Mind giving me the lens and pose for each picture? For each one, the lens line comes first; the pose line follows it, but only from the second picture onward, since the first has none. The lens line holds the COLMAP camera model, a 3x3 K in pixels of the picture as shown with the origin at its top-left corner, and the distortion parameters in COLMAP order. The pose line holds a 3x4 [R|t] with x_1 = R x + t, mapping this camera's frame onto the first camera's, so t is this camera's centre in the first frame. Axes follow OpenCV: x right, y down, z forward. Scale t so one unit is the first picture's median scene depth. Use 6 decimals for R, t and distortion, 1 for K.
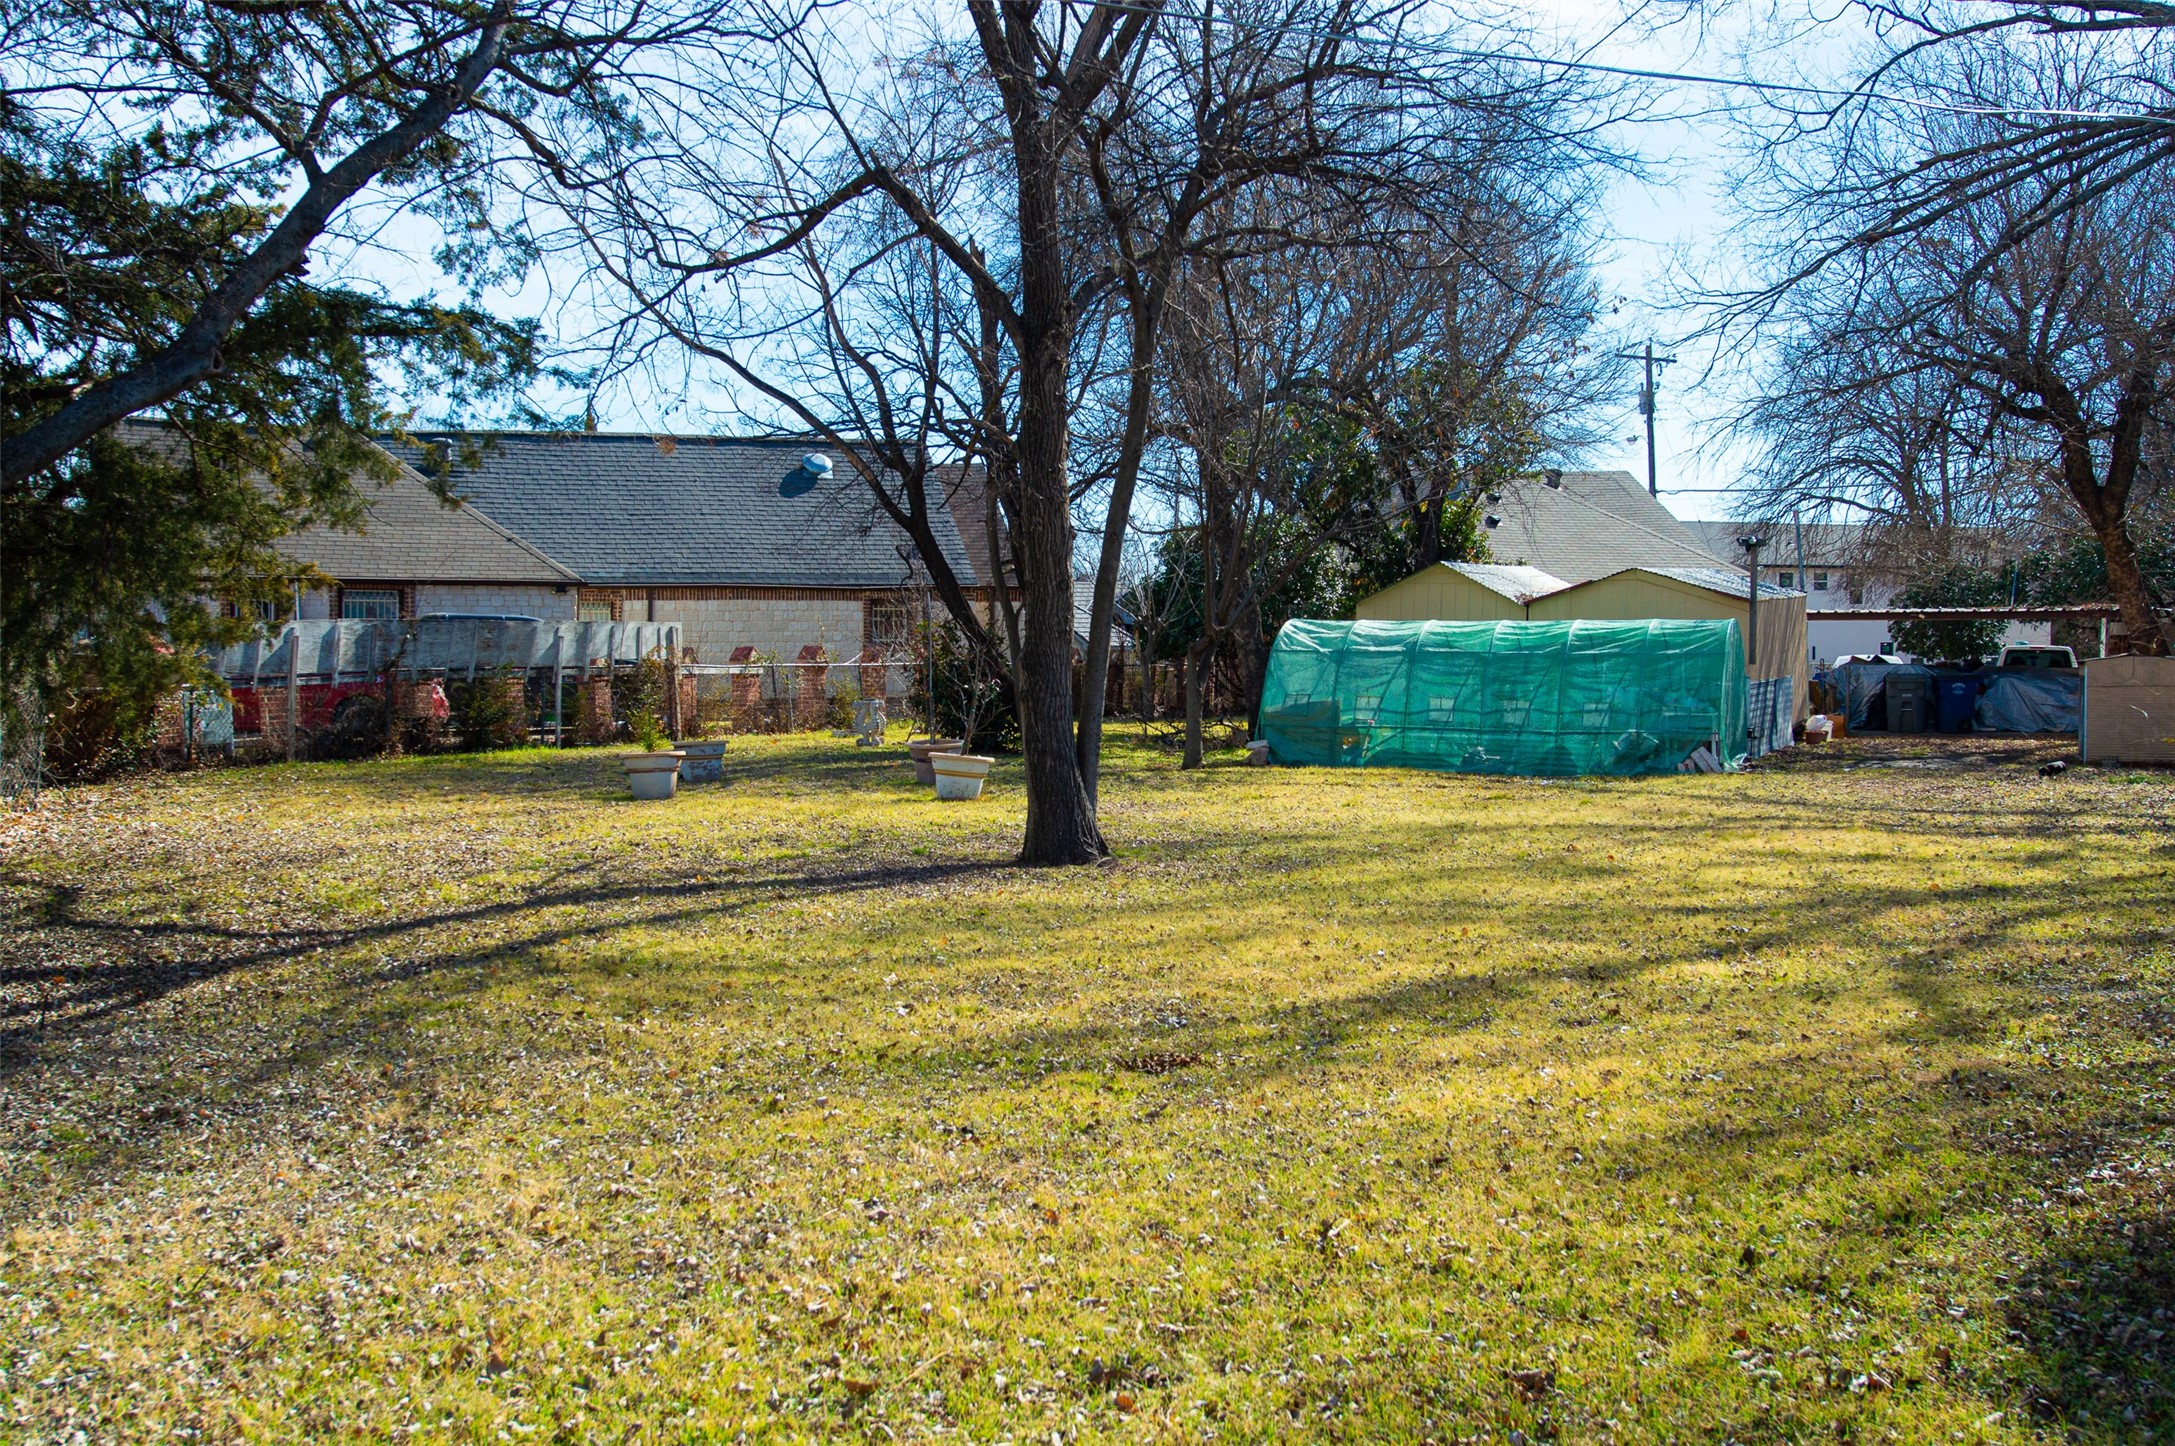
lens RADIAL K [[2240.5, 0, 1087.5], [0, 2240.5, 723.0], [0, 0, 1]] dist [0.003359, 0.011303]
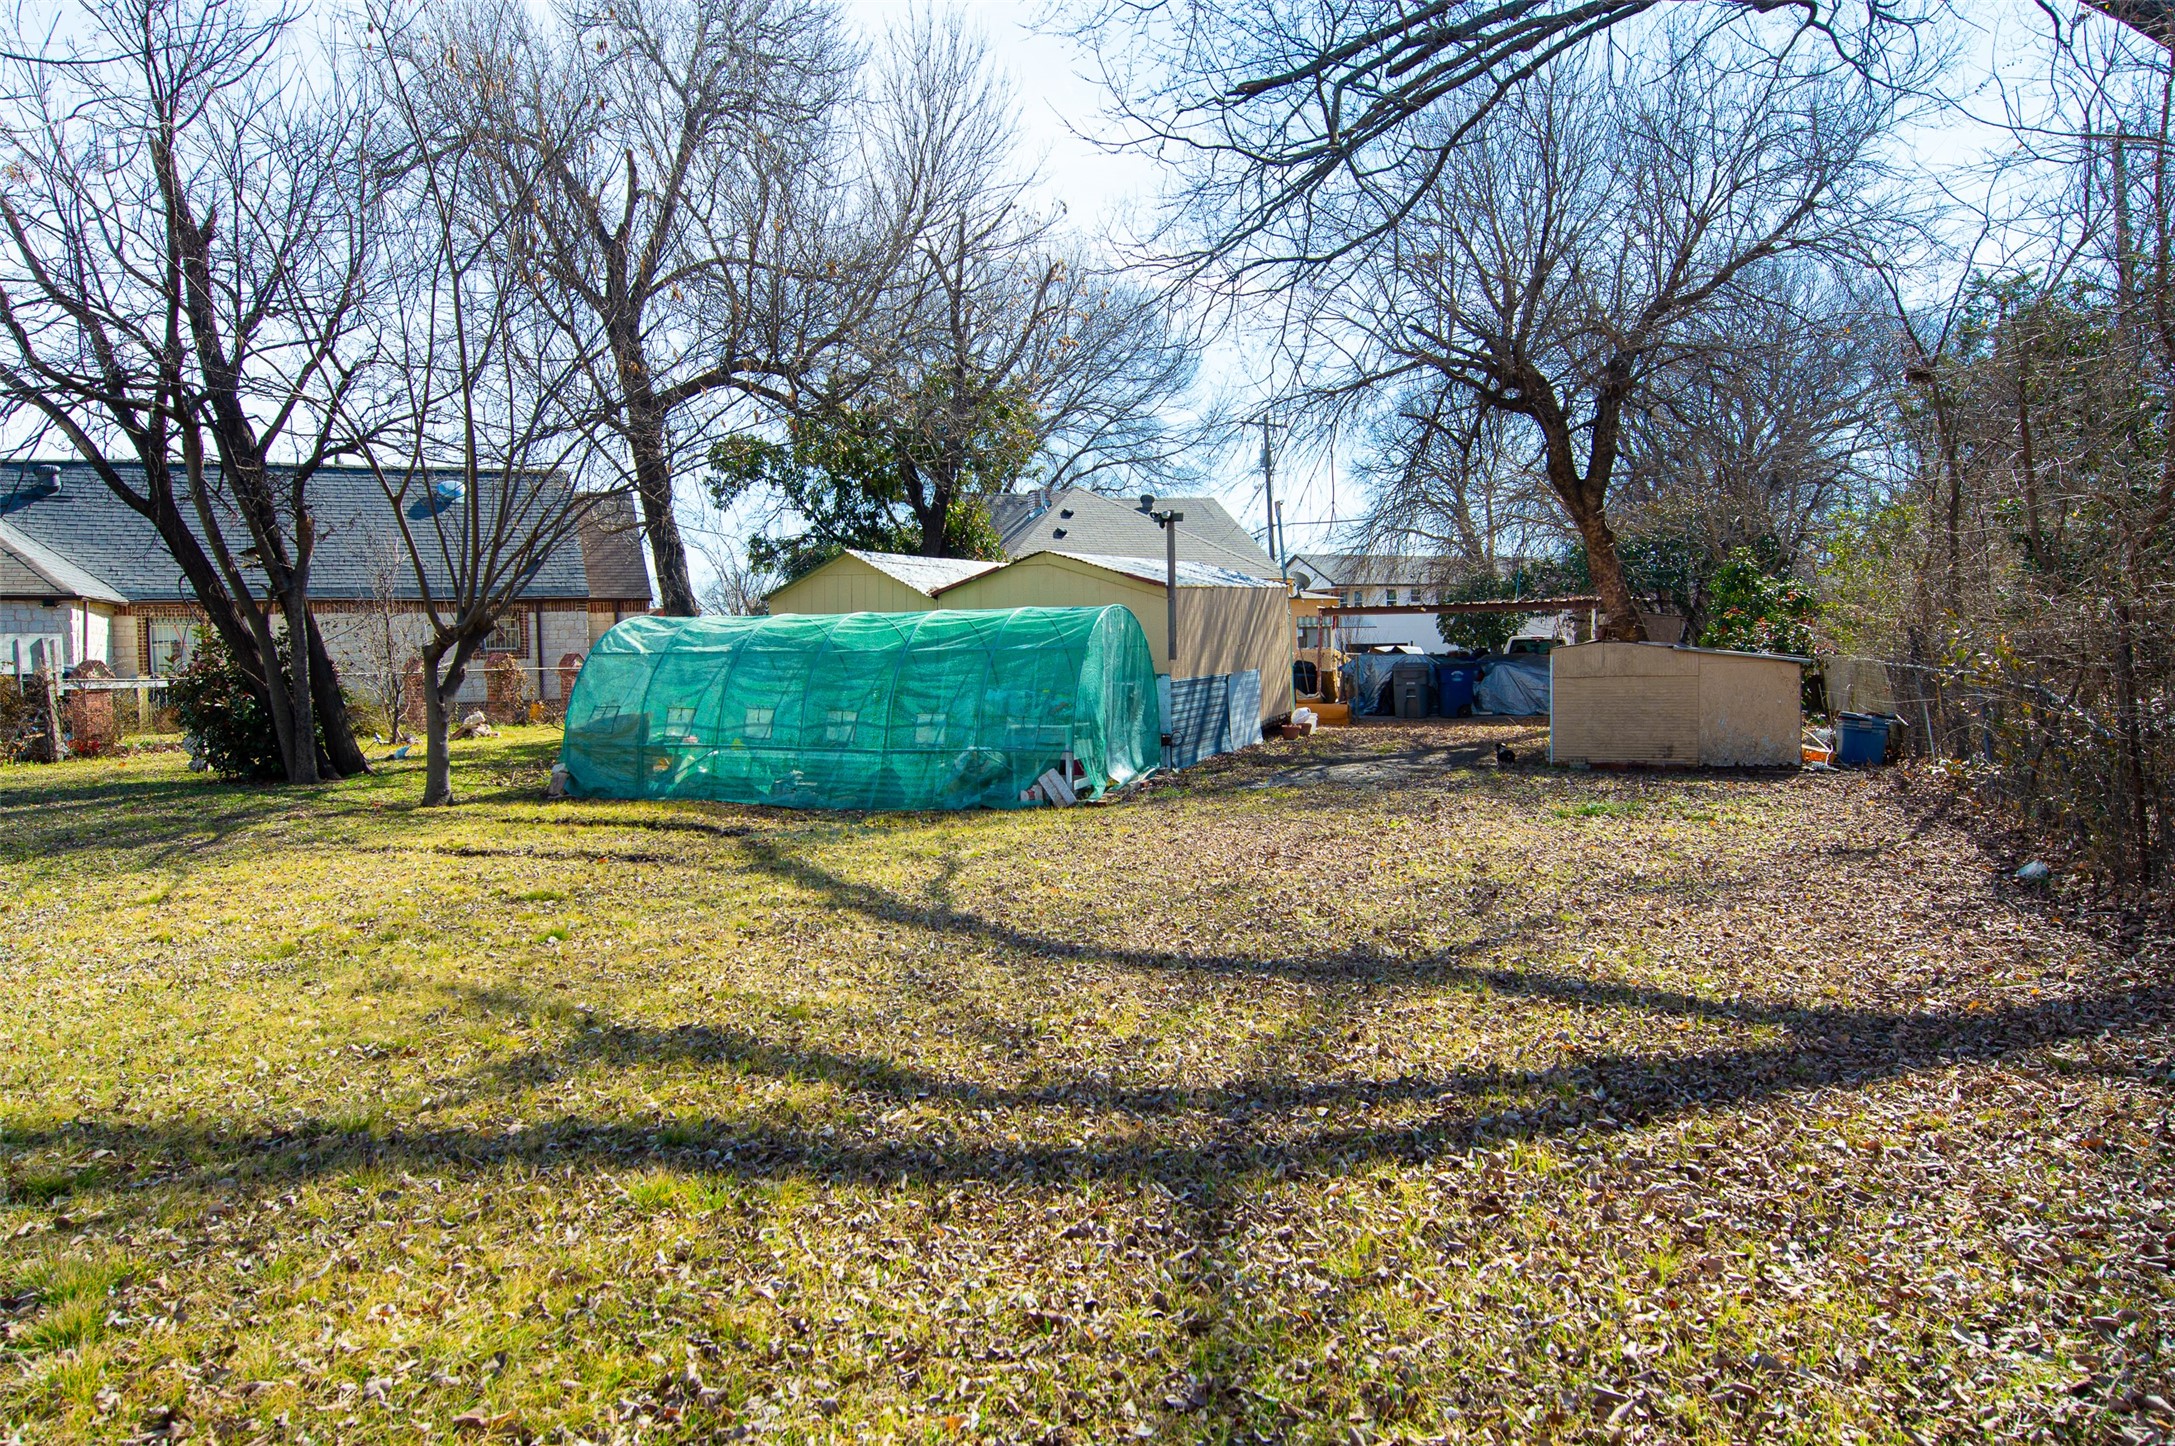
lens RADIAL K [[1303.1, 0, 1087.5], [0, 1303.1, 723.0], [0, 0, 1]] dist [-0.000326, -0.000276]
pose [[0.999053, -0.019873, 0.038710, 0.211329], [0.018972, 0.999543, 0.023515, -0.012170], [-0.039160, -0.022759, 0.998974, 0.434133]]
